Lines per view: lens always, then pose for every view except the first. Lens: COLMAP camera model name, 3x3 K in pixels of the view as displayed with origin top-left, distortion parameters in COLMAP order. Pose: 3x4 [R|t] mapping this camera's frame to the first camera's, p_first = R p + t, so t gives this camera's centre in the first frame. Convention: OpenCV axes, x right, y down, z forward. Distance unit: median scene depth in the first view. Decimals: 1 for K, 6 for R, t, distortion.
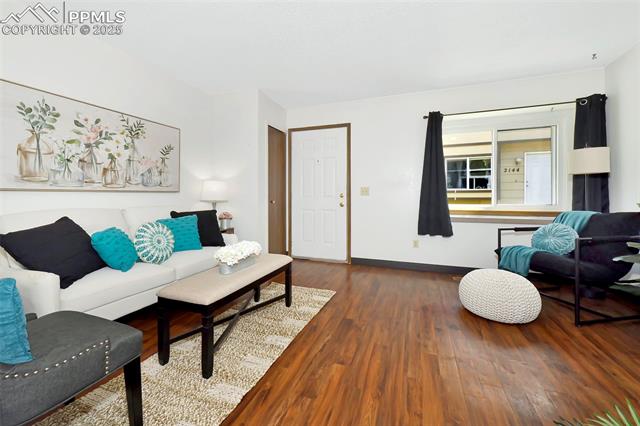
lens RADIAL K [[262.8, 0, 316.6], [0, 262.8, 196.3], [0, 0, 1]] dist [-0.000628, -0.000227]
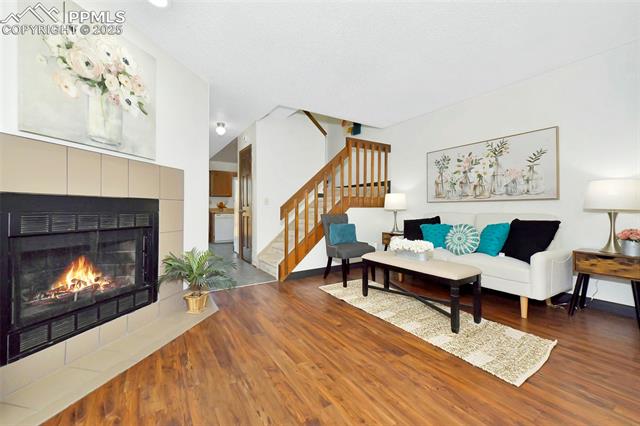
lens RADIAL K [[258.8, 0, 317.2], [0, 258.8, 207.1], [0, 0, 1]] dist [0.000250, 0.000012]
pose [[-0.596000, -0.002795, -0.802979, 0.823873], [0.000516, 0.999992, -0.003864, 0.016853], [0.802984, -0.002717, -0.595994, 1.134588]]
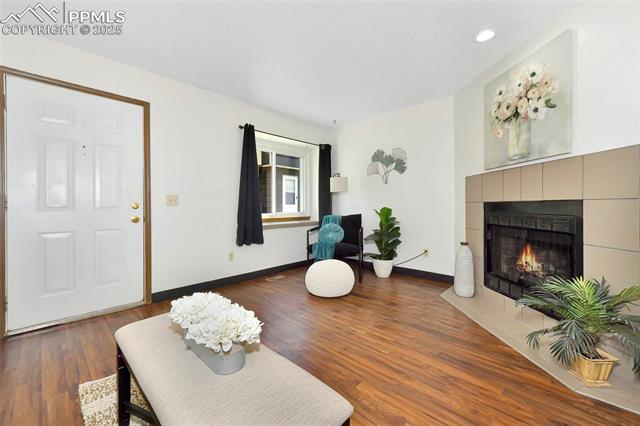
lens RADIAL K [[258.8, 0, 317.2], [0, 258.8, 207.1], [0, 0, 1]] dist [0.000250, 0.000012]
pose [[0.386960, -0.007377, 0.922067, -0.544318], [0.004311, 0.999972, 0.006191, -0.004166], [-0.922086, 0.001580, 0.386981, 0.511453]]
